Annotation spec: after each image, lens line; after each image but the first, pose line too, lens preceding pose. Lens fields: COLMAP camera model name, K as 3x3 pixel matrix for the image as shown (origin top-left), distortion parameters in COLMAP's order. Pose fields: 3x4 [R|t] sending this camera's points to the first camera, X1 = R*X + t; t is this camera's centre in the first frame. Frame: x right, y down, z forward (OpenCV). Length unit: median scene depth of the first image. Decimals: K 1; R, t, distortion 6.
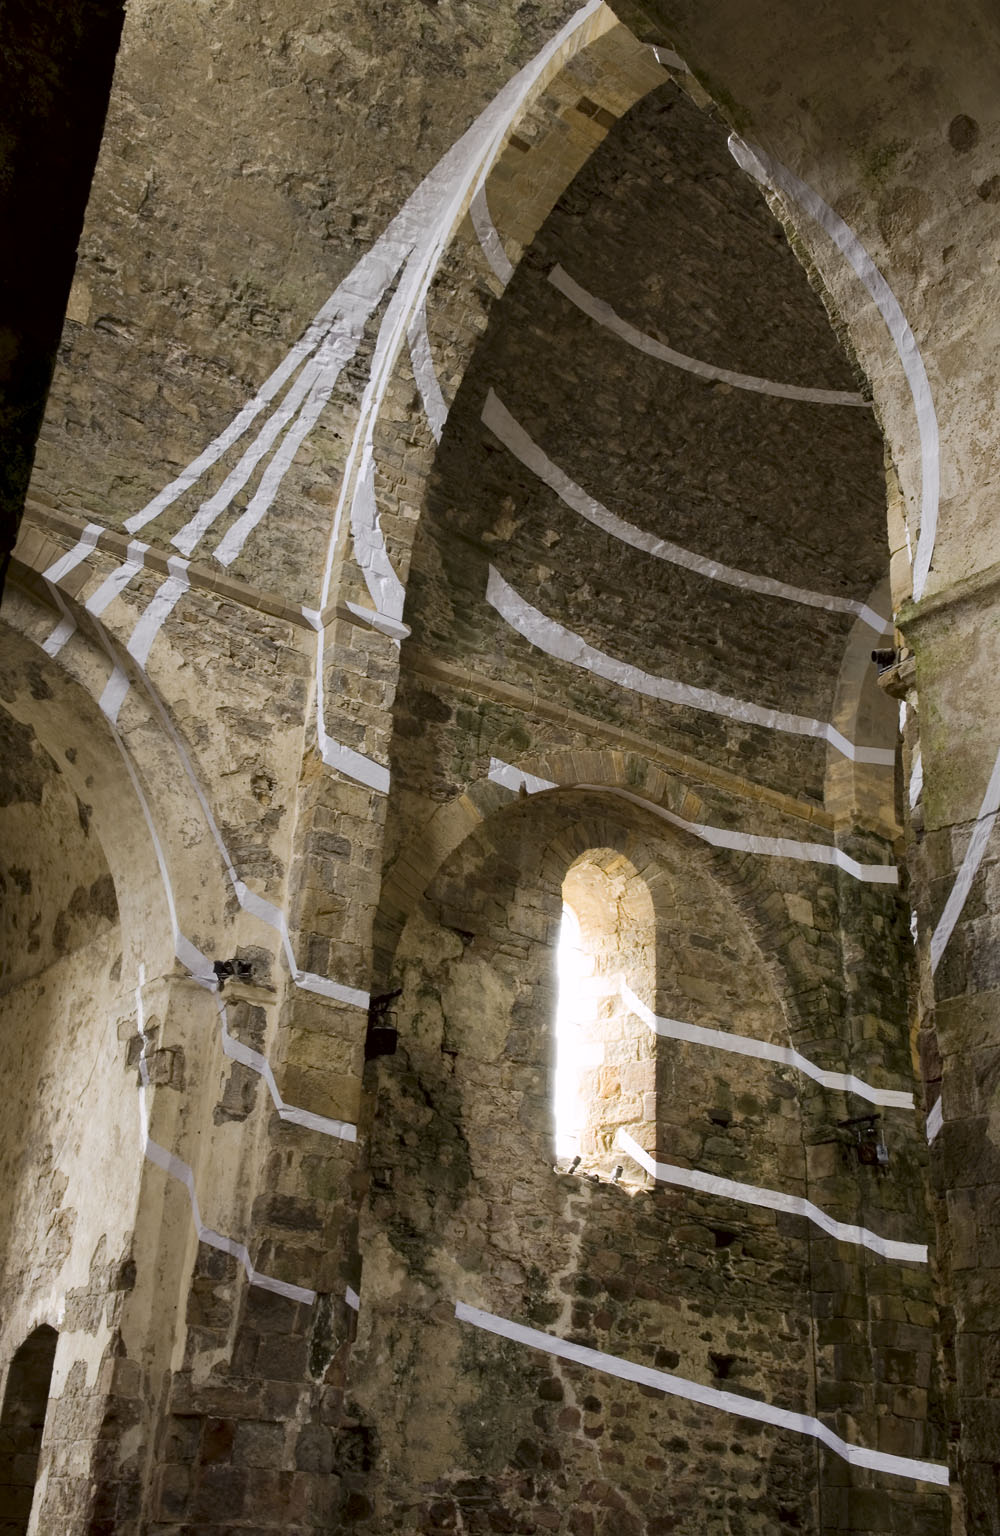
lens RADIAL K [[1532.7, 0, 524.9], [0, 1532.7, 727.9], [0, 0, 1]] dist [0.035489, 0.000000]
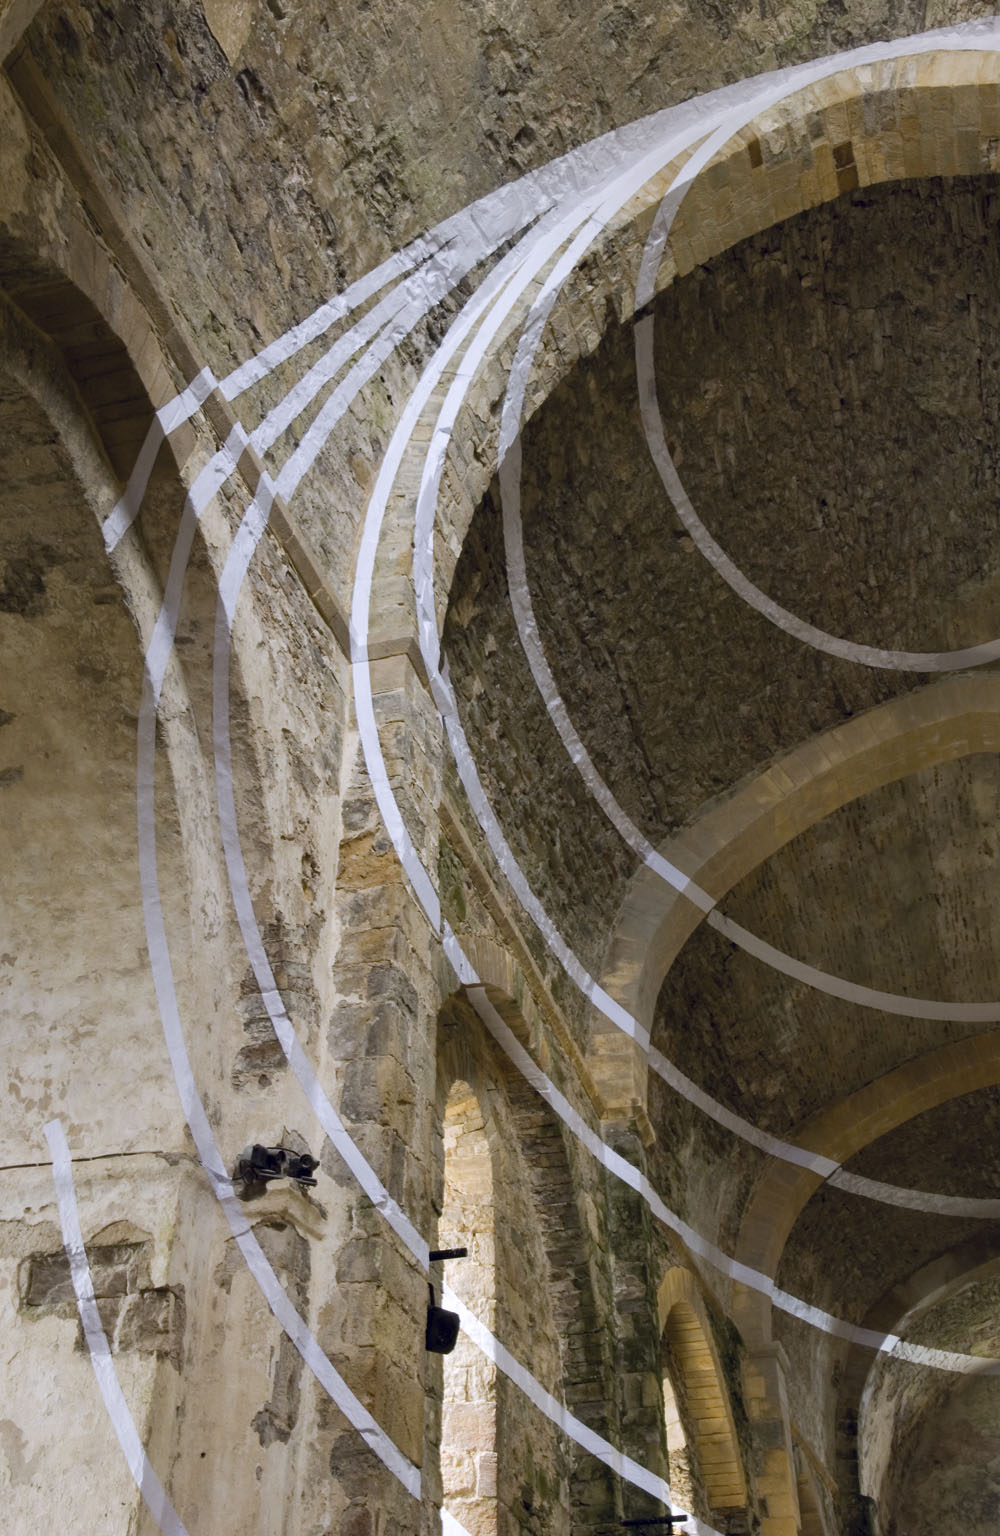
lens RADIAL K [[1788.5, 0, 519.2], [0, 1788.5, 753.1], [0, 0, 1]] dist [0.072006, 0.000000]
pose [[0.791711, 0.315289, 0.523247, -0.438678], [-0.239627, 0.948157, -0.208751, 0.108451], [-0.561937, 0.039887, 0.826218, 0.318379]]
